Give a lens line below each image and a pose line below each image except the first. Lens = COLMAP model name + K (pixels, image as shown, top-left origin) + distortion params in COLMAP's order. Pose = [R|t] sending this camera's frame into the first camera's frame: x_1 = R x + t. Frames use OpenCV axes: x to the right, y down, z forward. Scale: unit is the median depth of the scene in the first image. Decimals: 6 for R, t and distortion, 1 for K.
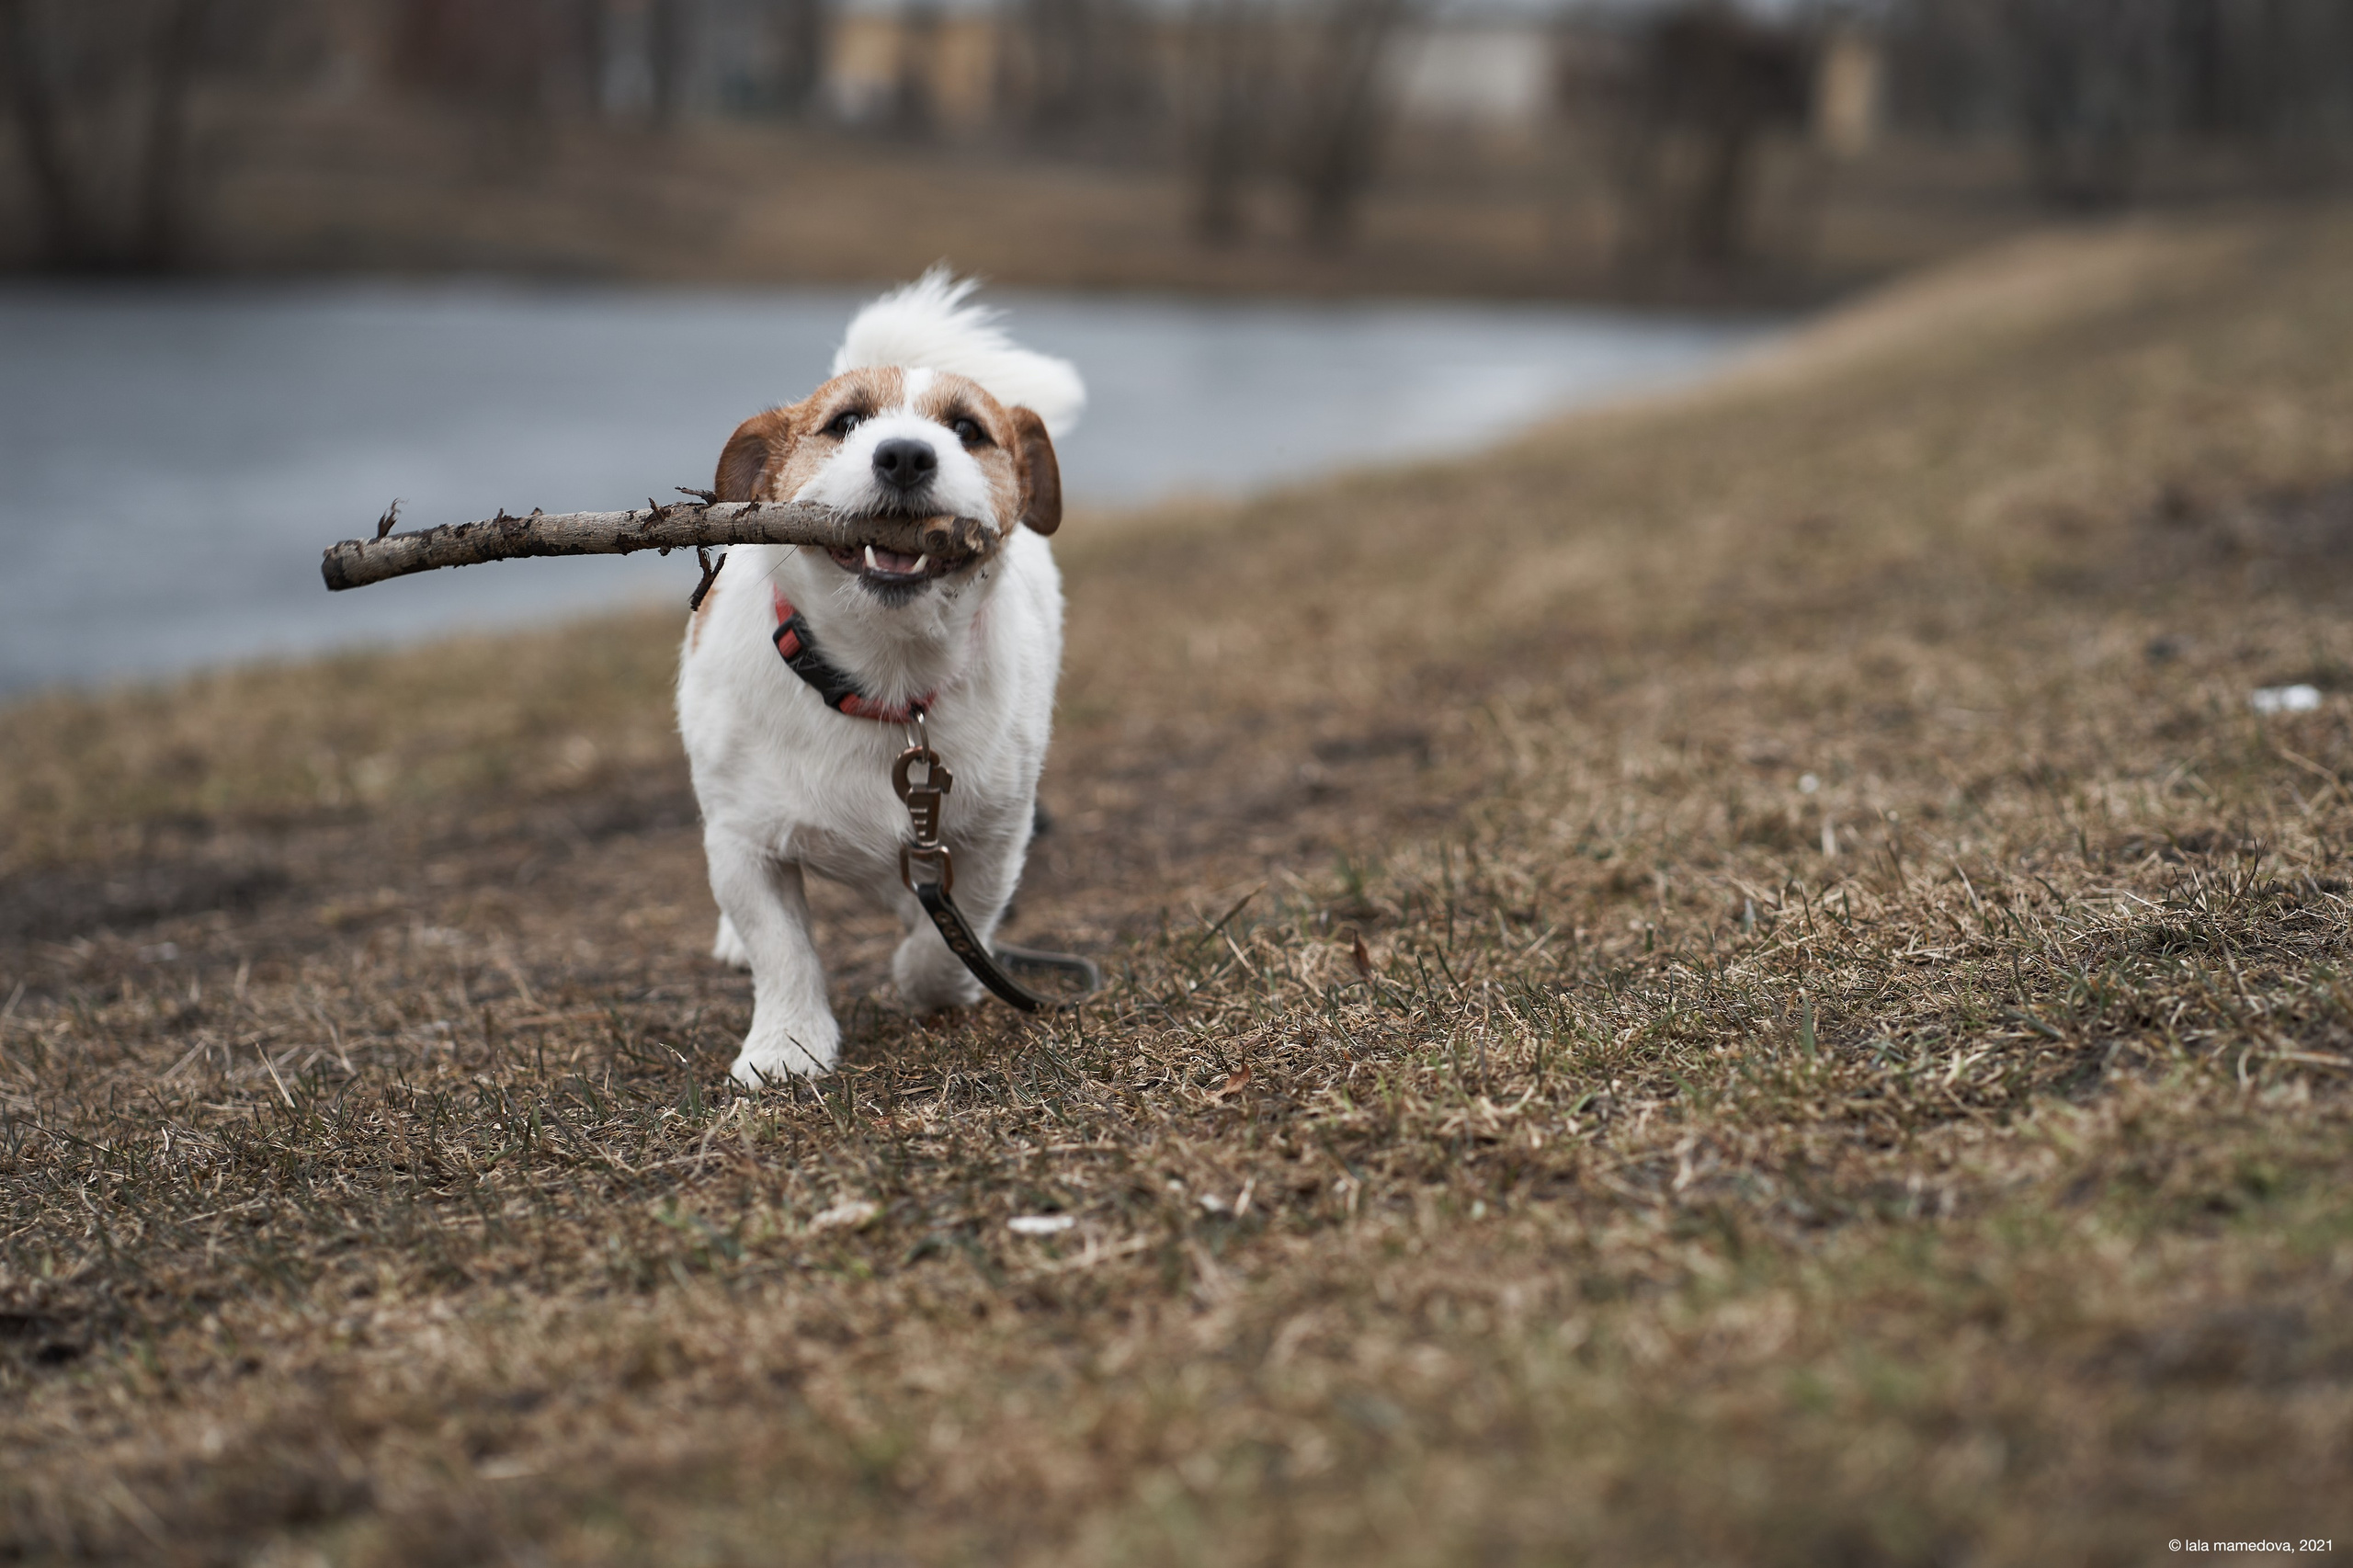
lens RADIAL K [[5782.8, 0, 1177.4], [0, 5782.8, 785.2], [0, 0, 1]] dist [-0.014235, 0.000000]
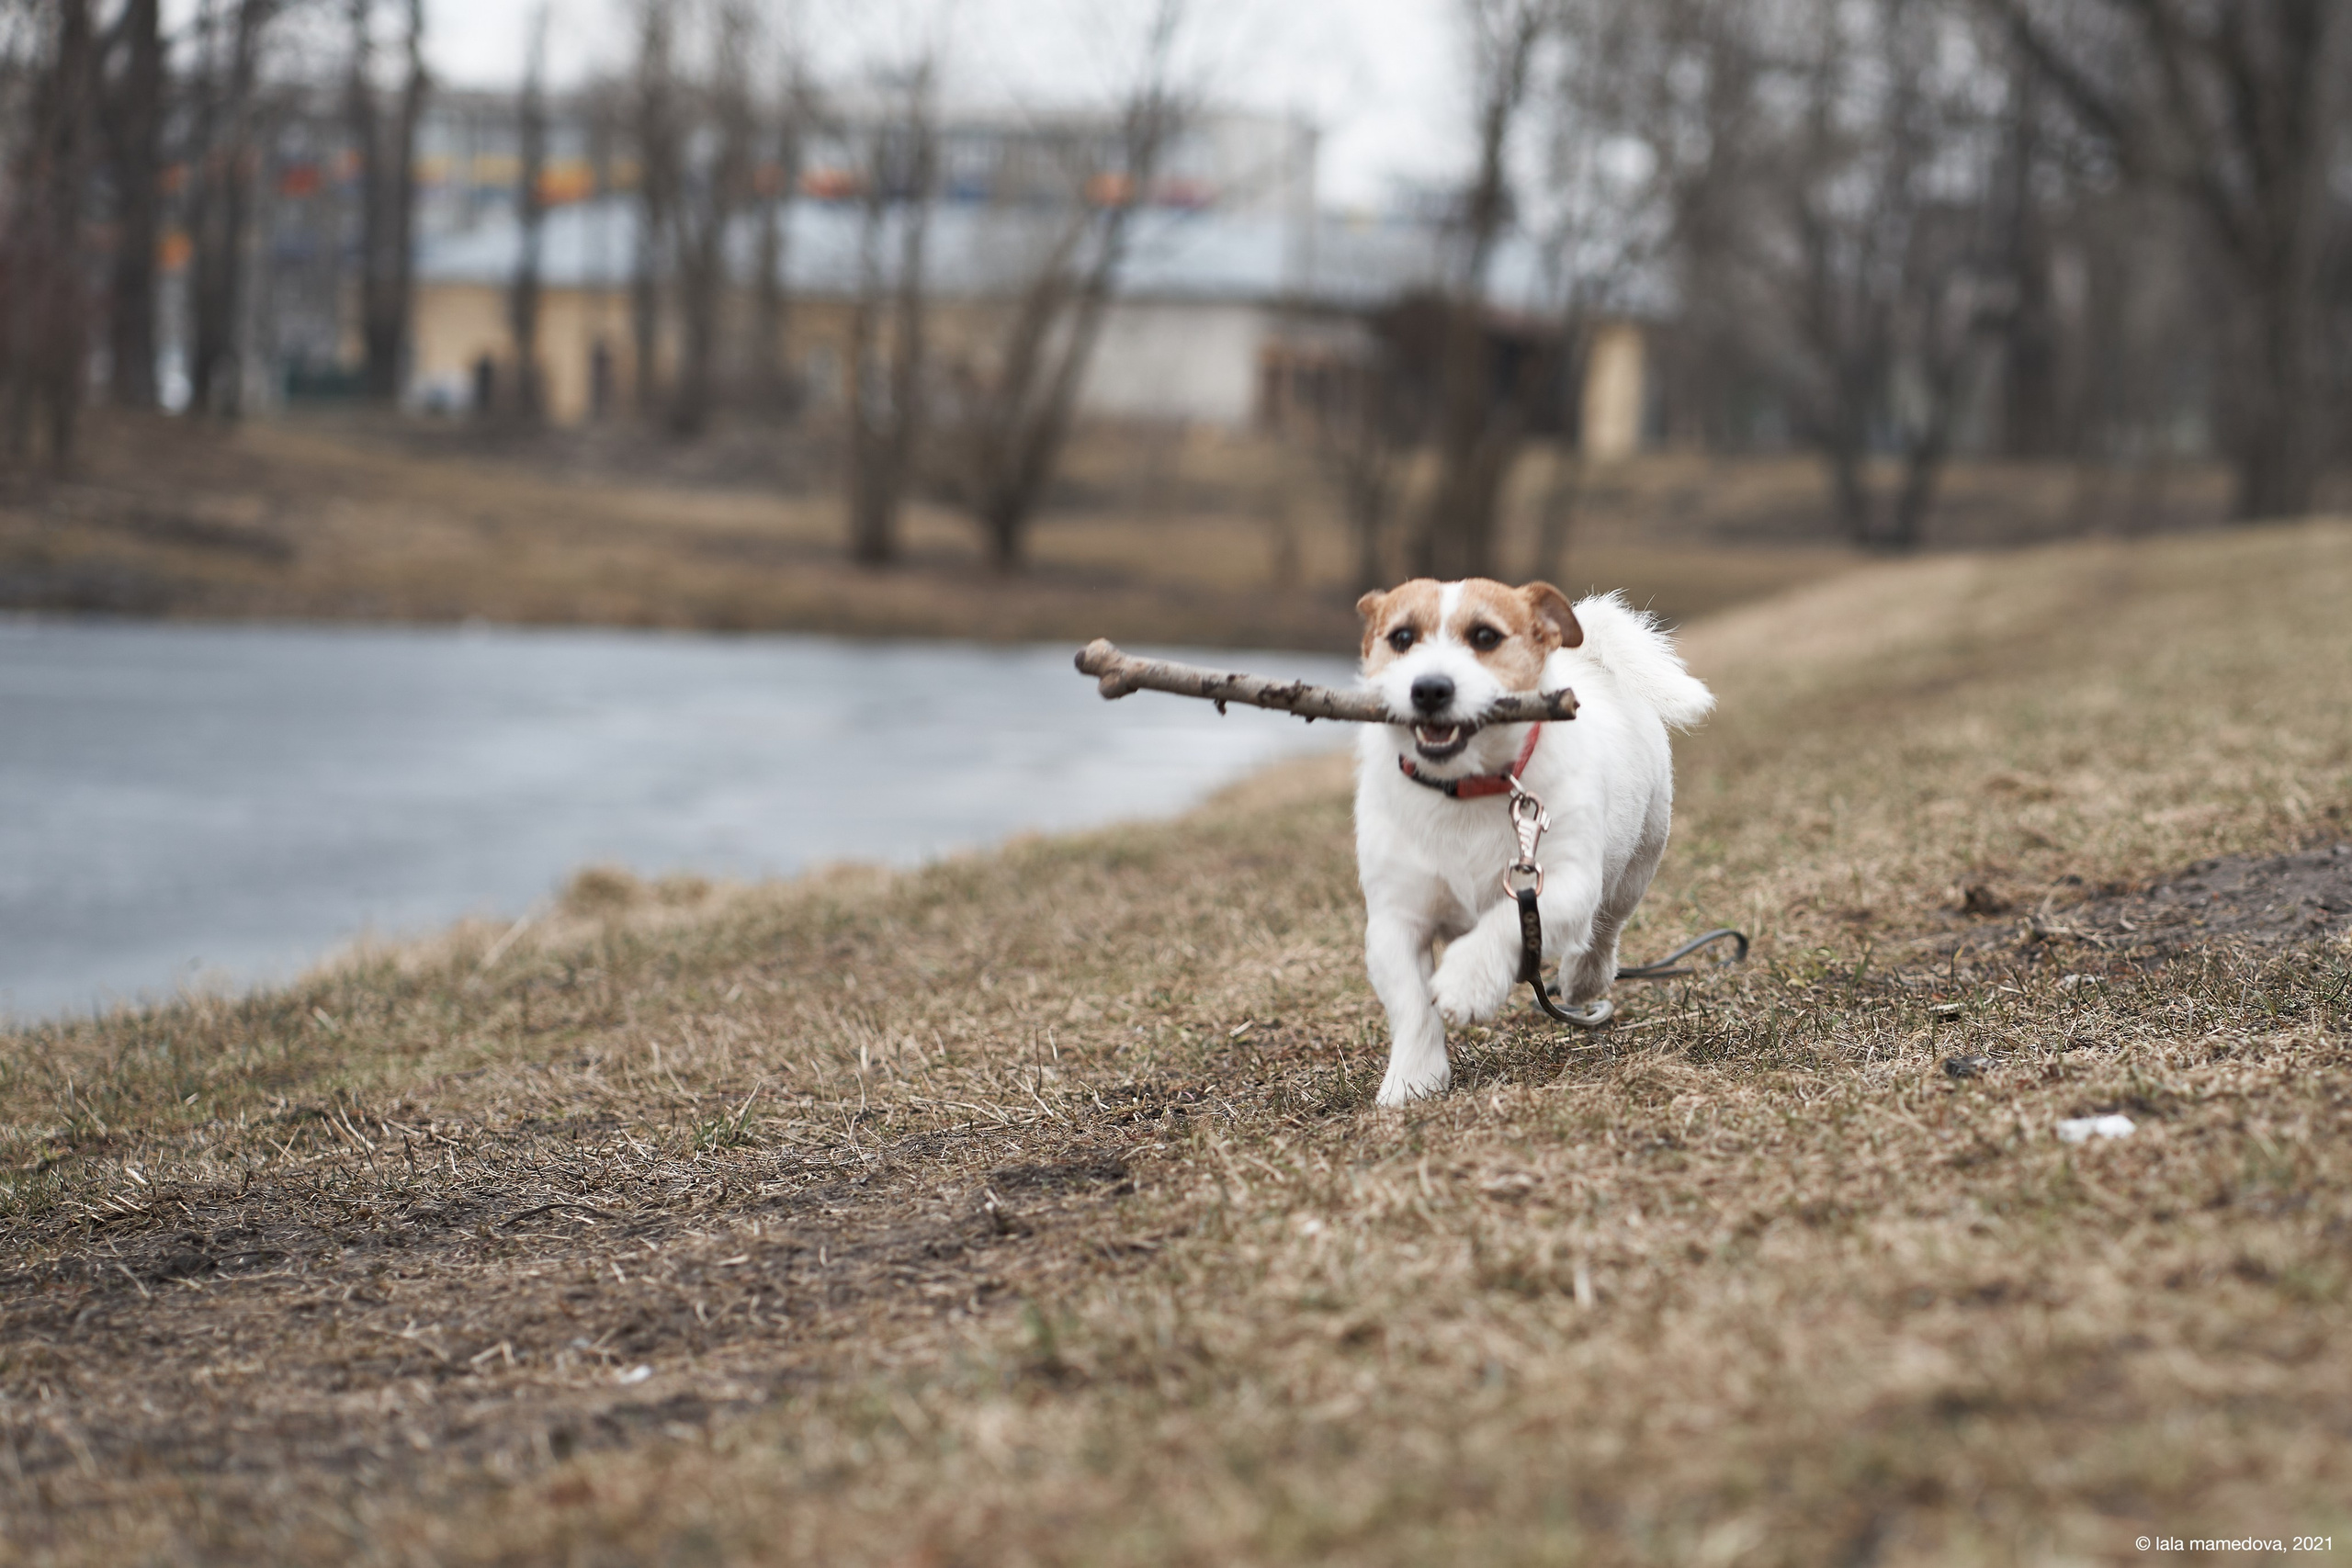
lens RADIAL K [[5779.8, 0, 1173.6], [0, 5779.8, 784.1], [0, 0, 1]] dist [-0.014235, 0.000000]
pose [[0.998896, 0.005607, 0.046637, 0.008964], [-0.001748, 0.996600, -0.082377, 0.005940], [-0.046941, 0.082204, 0.995509, 0.121425]]
